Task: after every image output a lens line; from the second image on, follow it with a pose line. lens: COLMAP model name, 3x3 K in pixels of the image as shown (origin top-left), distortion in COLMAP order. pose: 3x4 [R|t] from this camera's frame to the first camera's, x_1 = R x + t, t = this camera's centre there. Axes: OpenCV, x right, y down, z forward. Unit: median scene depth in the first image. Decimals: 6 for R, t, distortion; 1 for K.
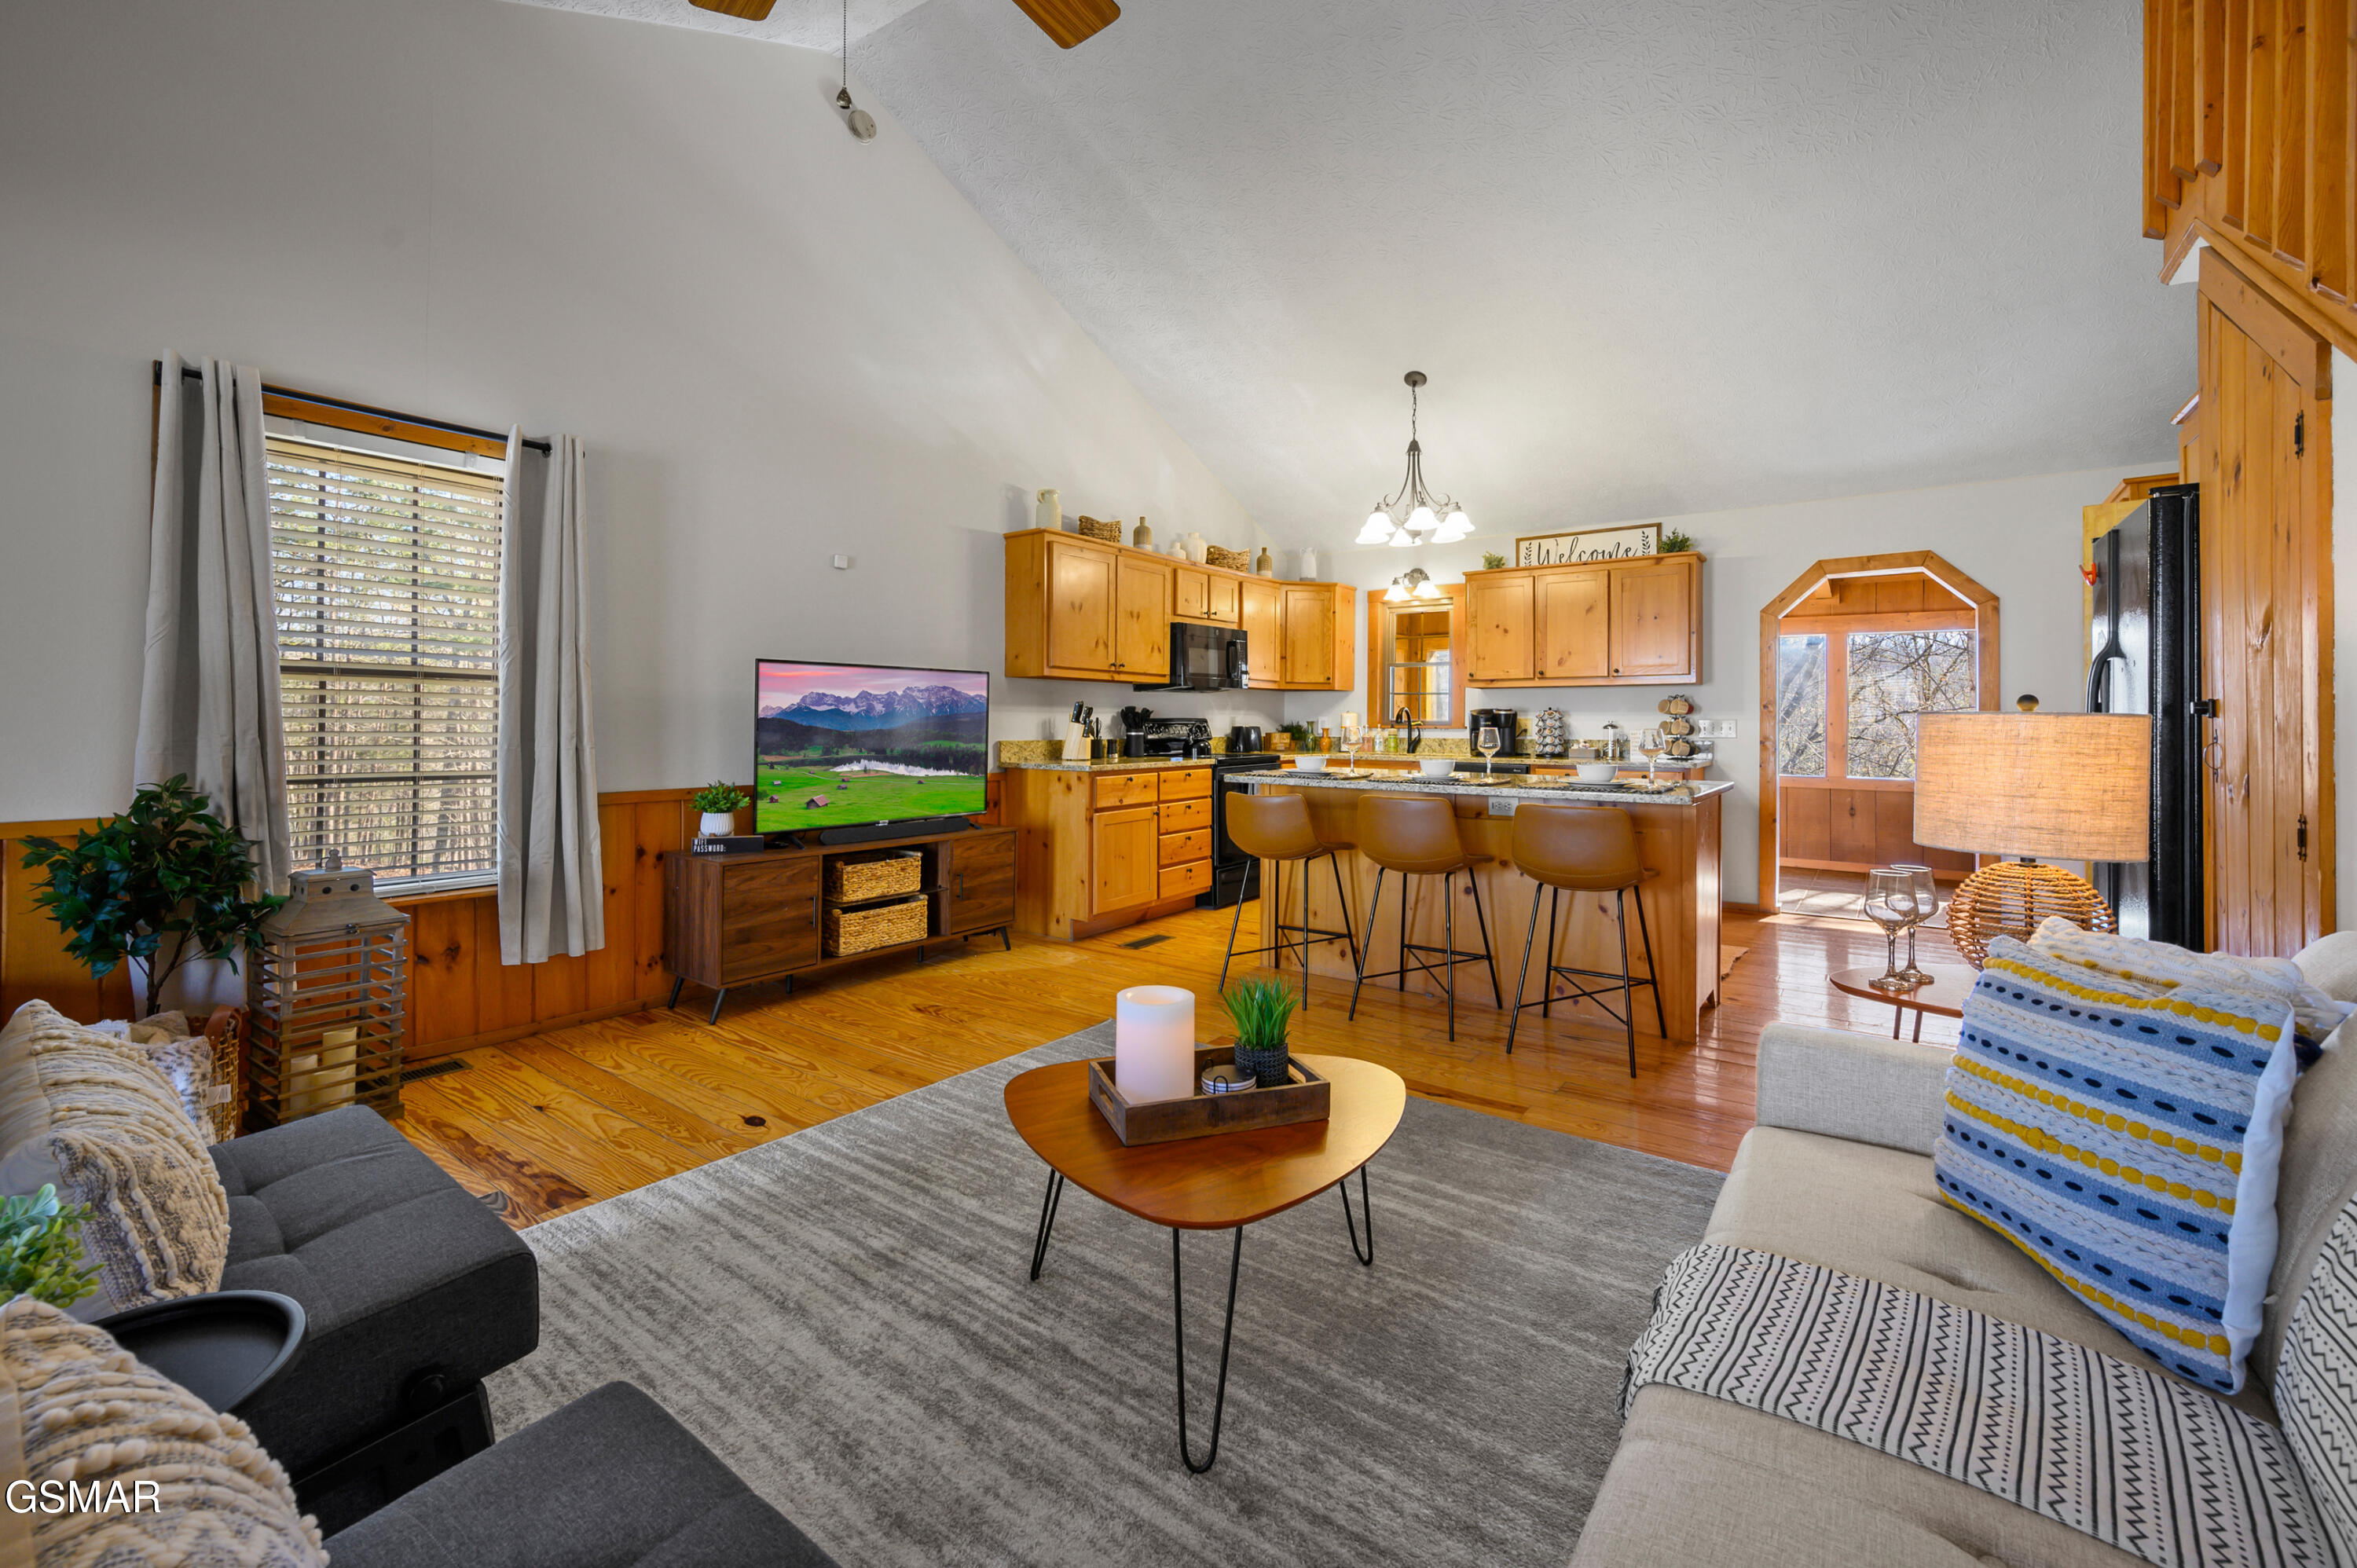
lens RADIAL K [[979.9, 0, 1168.3], [0, 979.9, 719.4], [0, 0, 1]] dist [-0.001218, -0.000251]
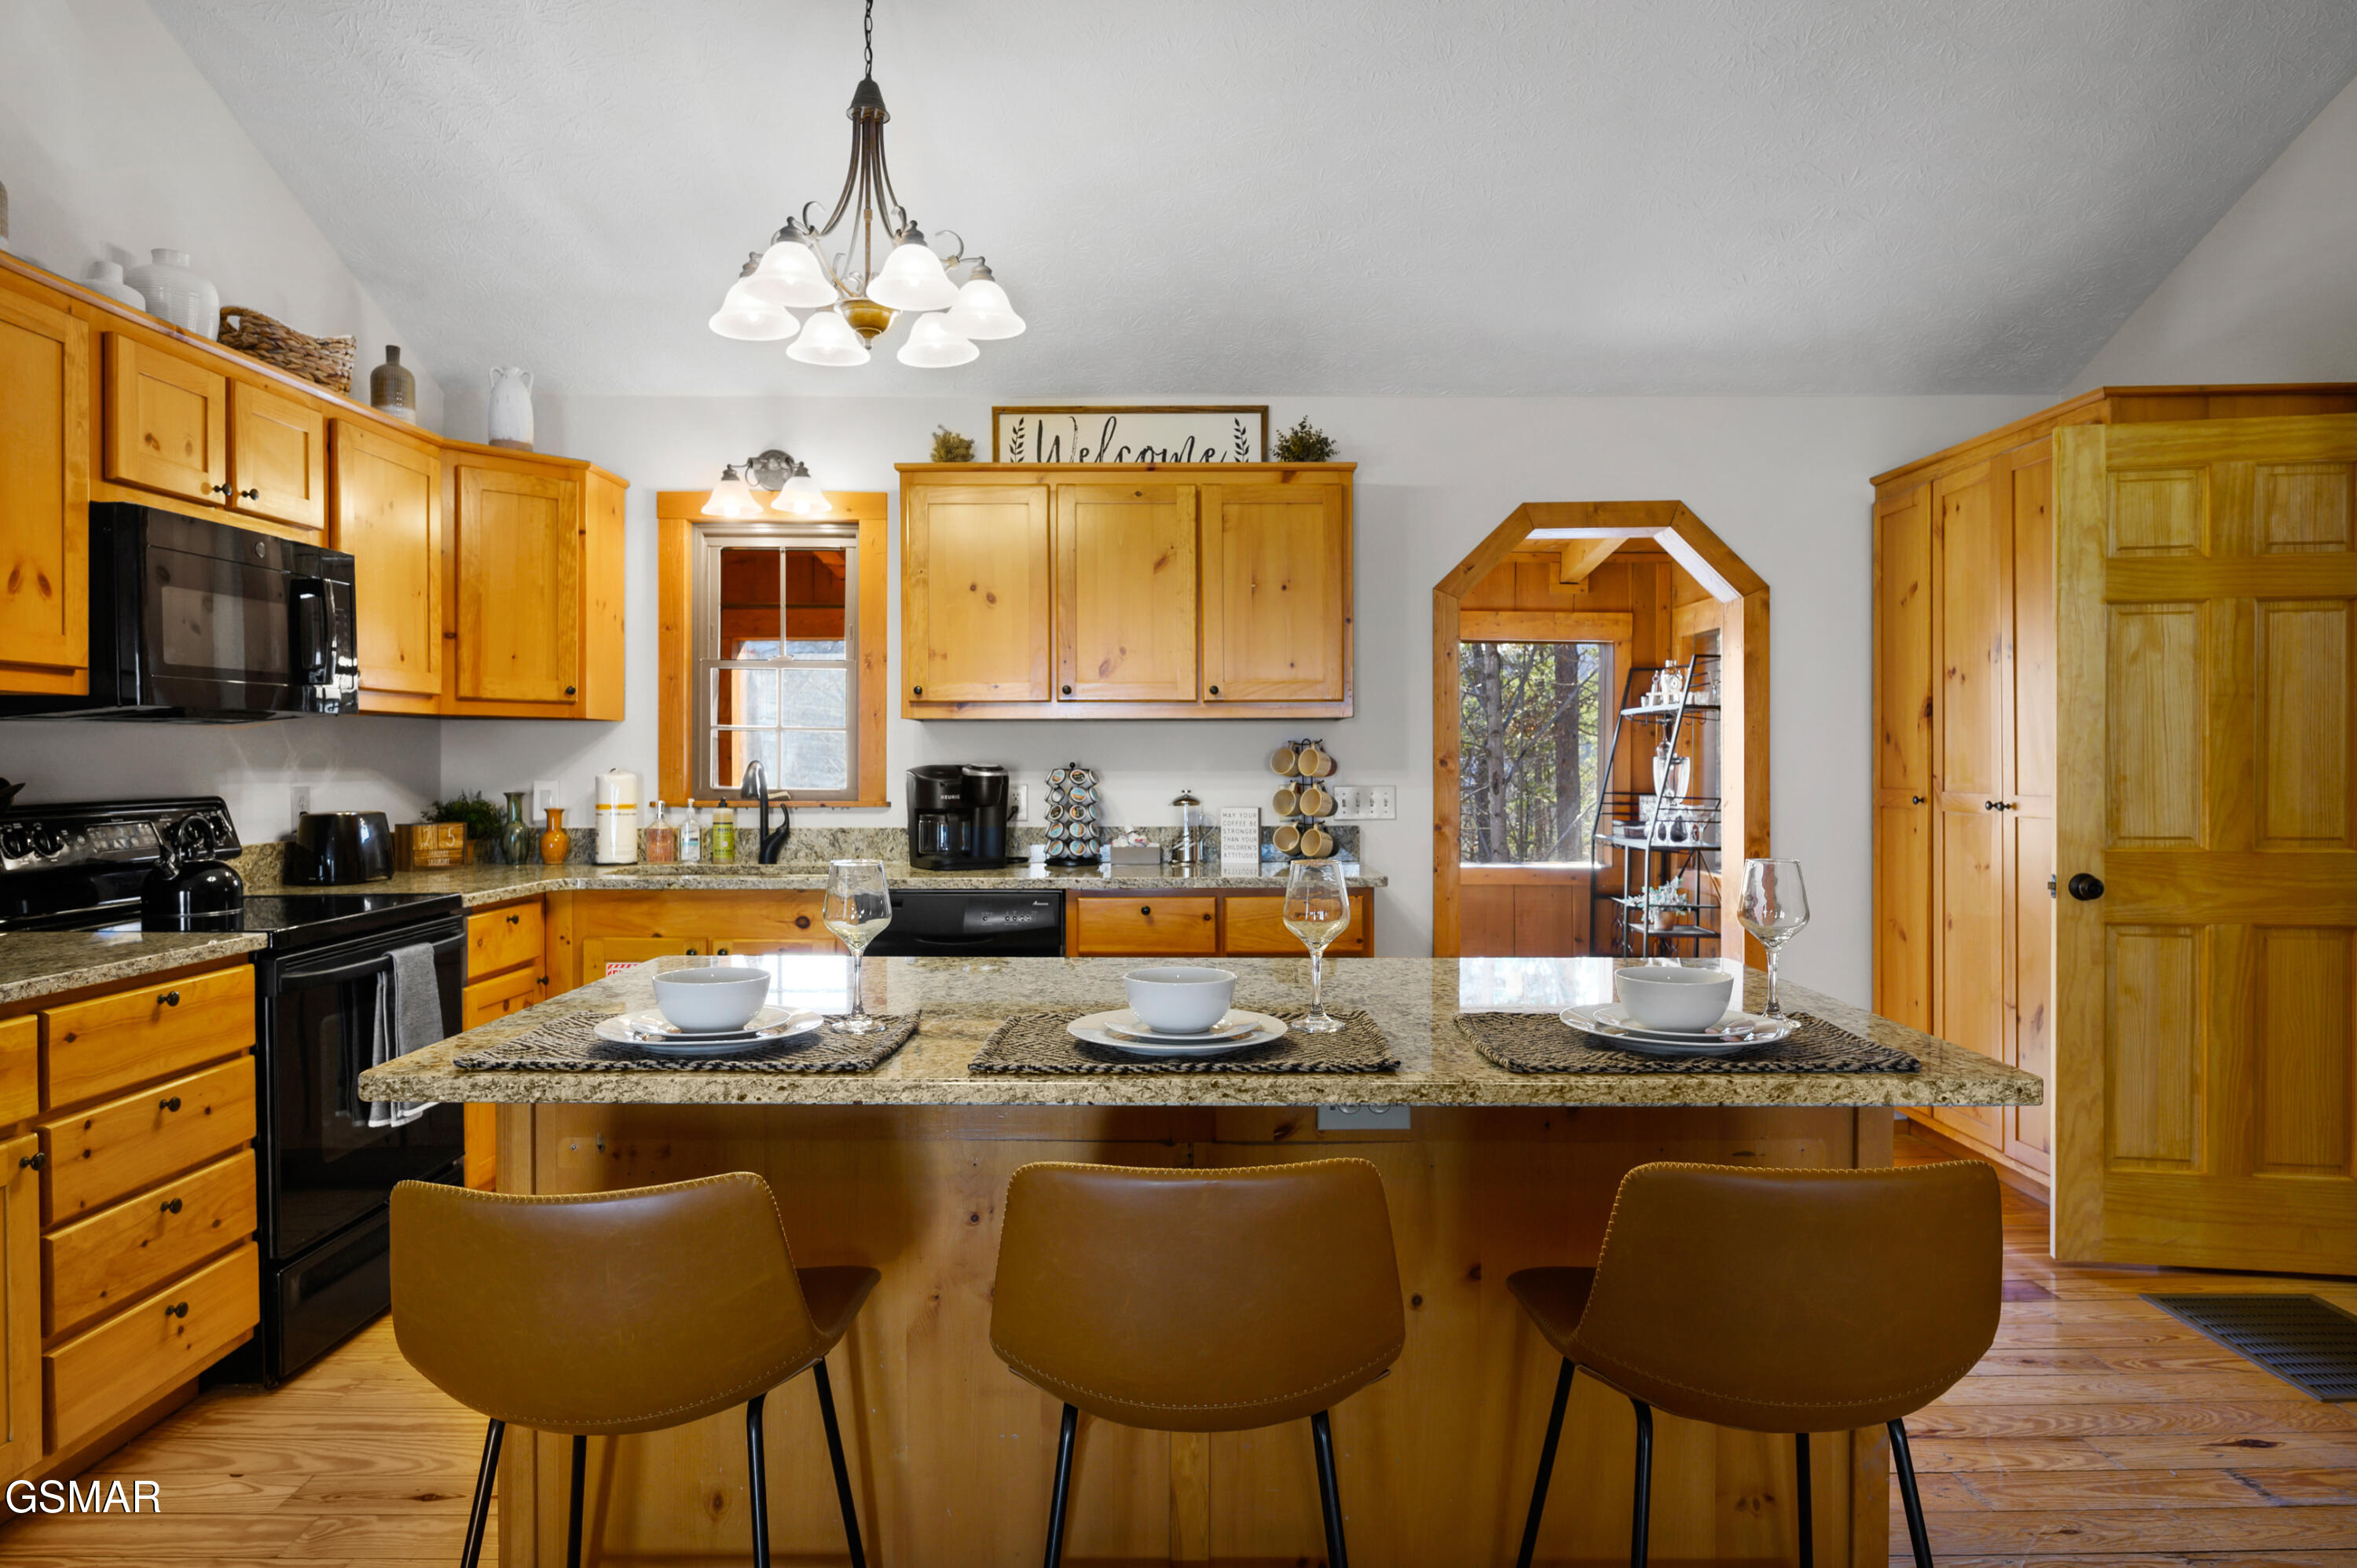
lens RADIAL K [[1448.9, 0, 1176.3], [0, 1448.9, 772.7], [0, 0, 1]] dist [-0.002847, -0.000333]
pose [[0.801059, -0.009888, 0.598504, 0.002814], [0.002310, 0.999907, 0.013428, -0.017209], [-0.598581, -0.009374, 0.801007, 0.412484]]
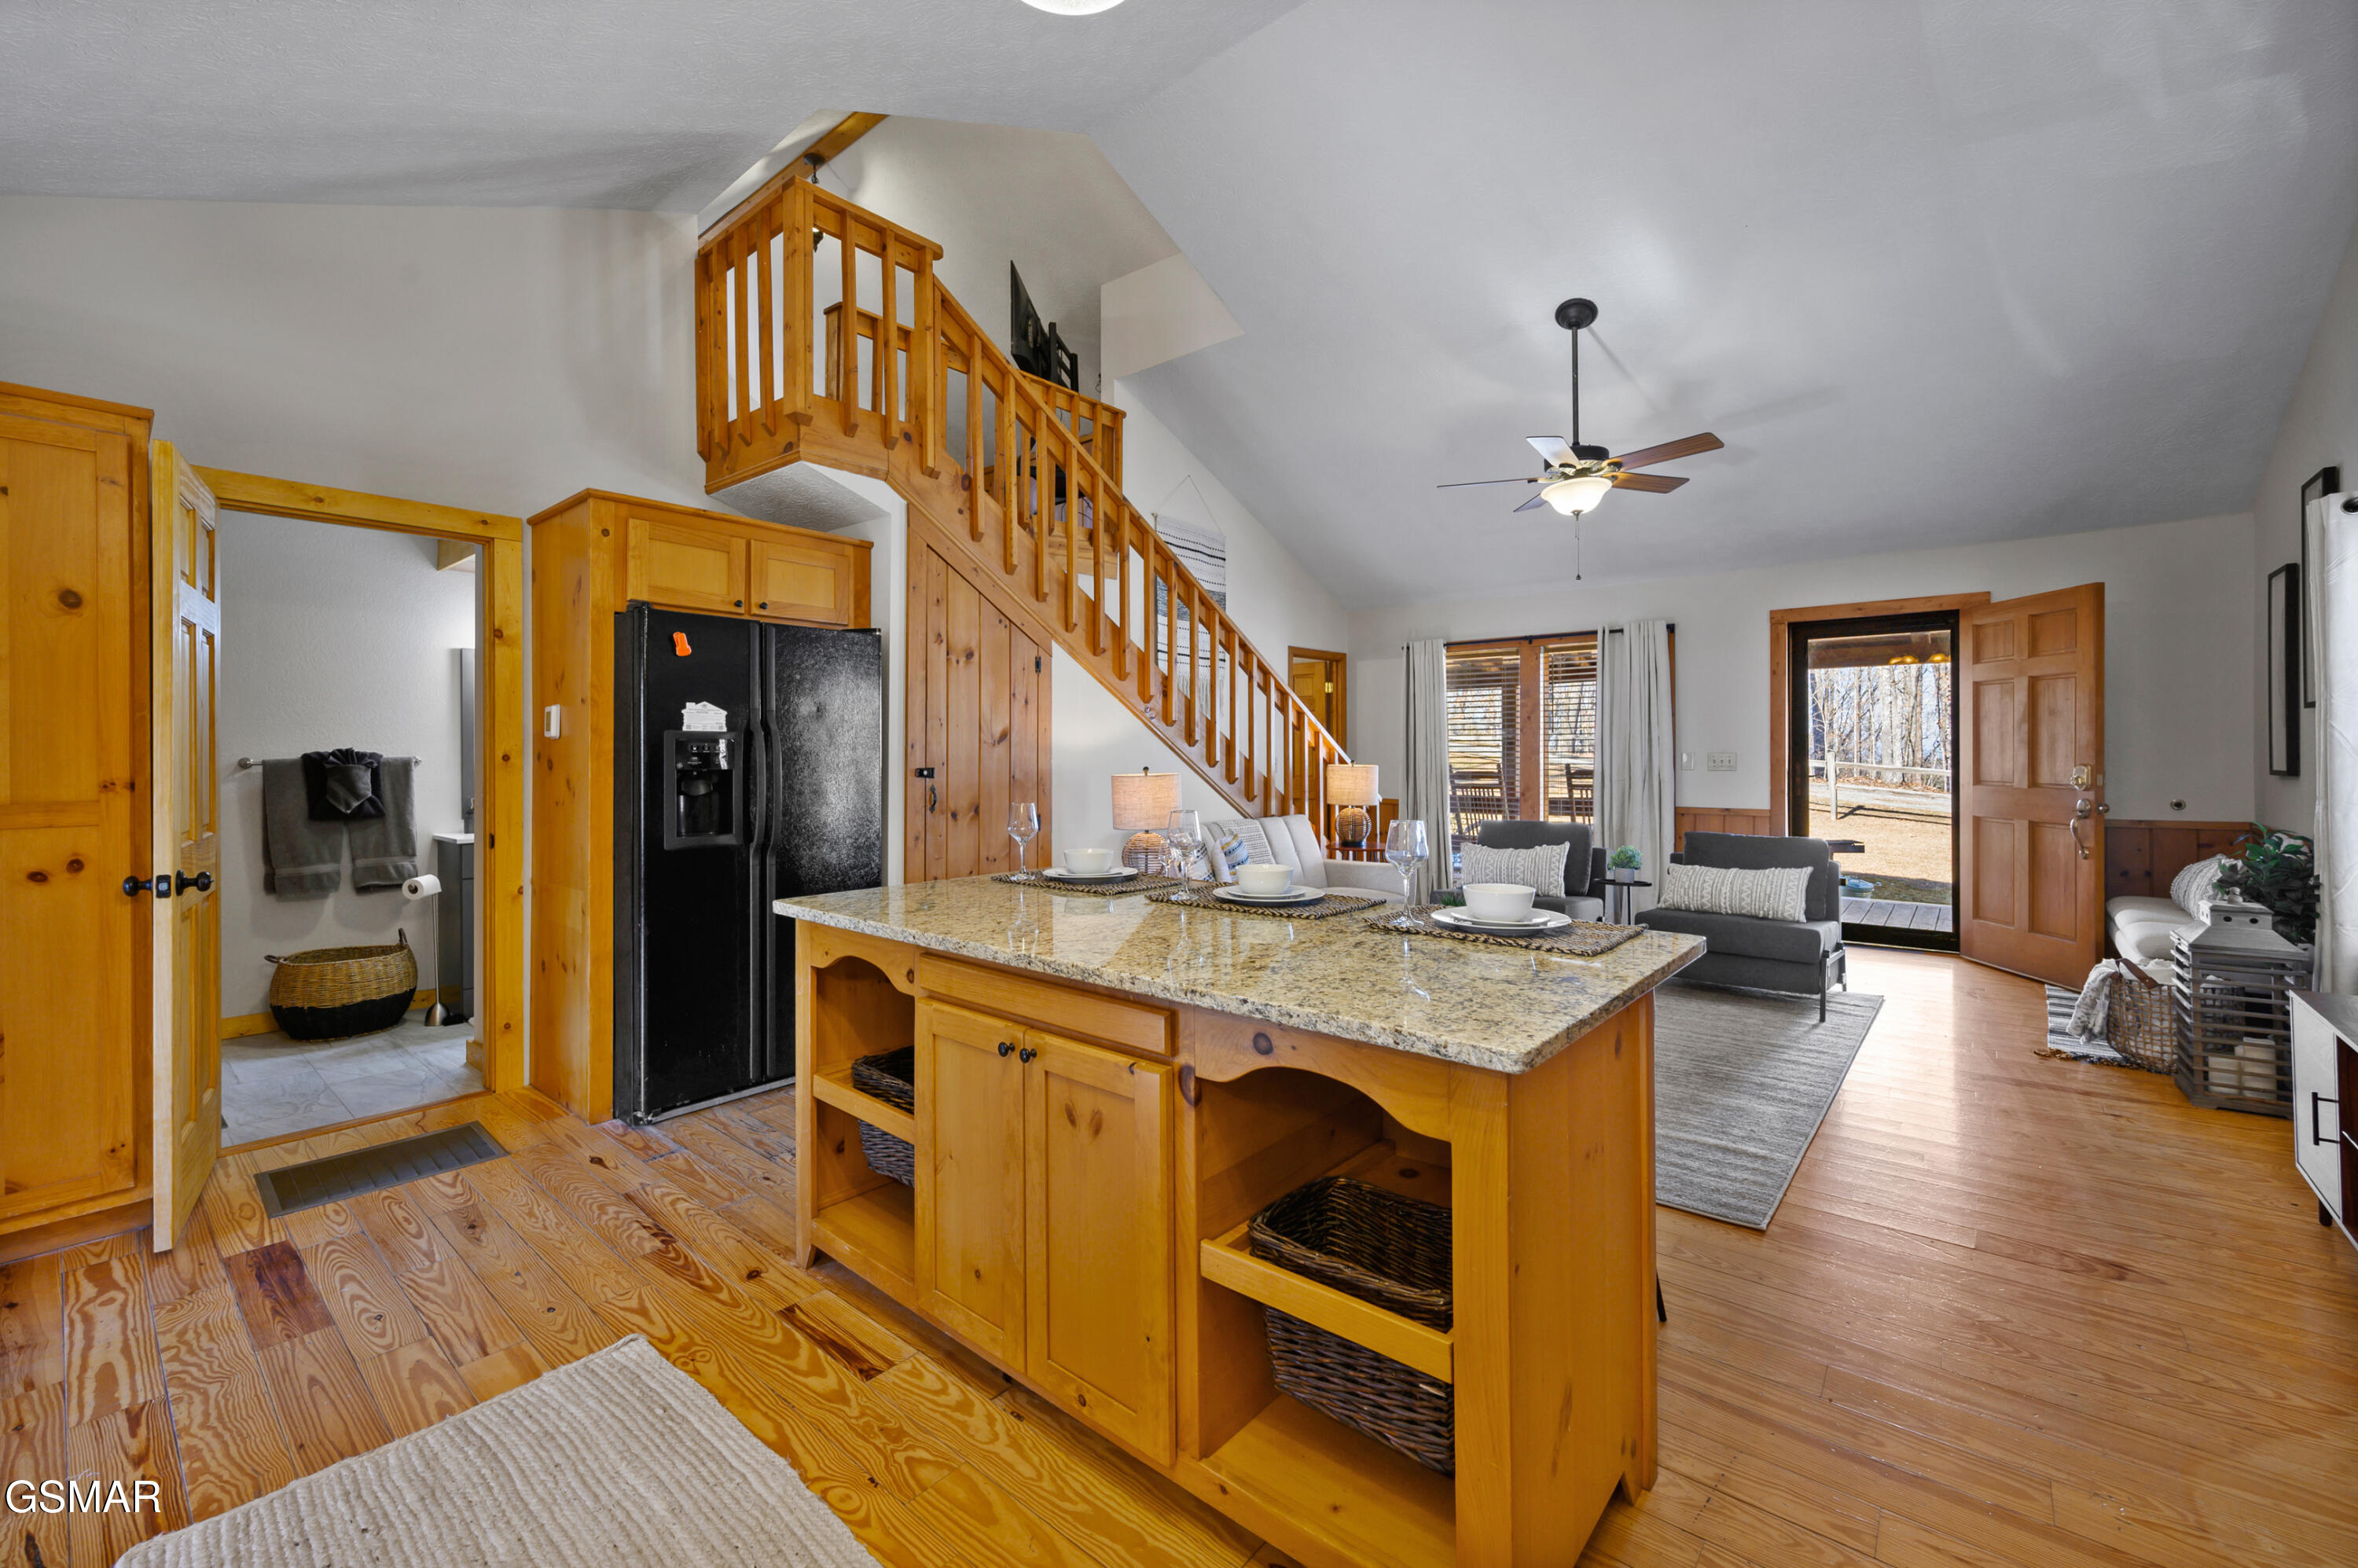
lens RADIAL K [[962.7, 0, 1176.6], [0, 962.7, 752.8], [0, 0, 1]] dist [0.011446, -0.000026]
pose [[-0.998489, -0.000120, 0.054954, 0.190961], [-0.000073, 1.000000, 0.000853, -0.018630], [-0.054954, 0.000848, -0.998489, 1.027300]]
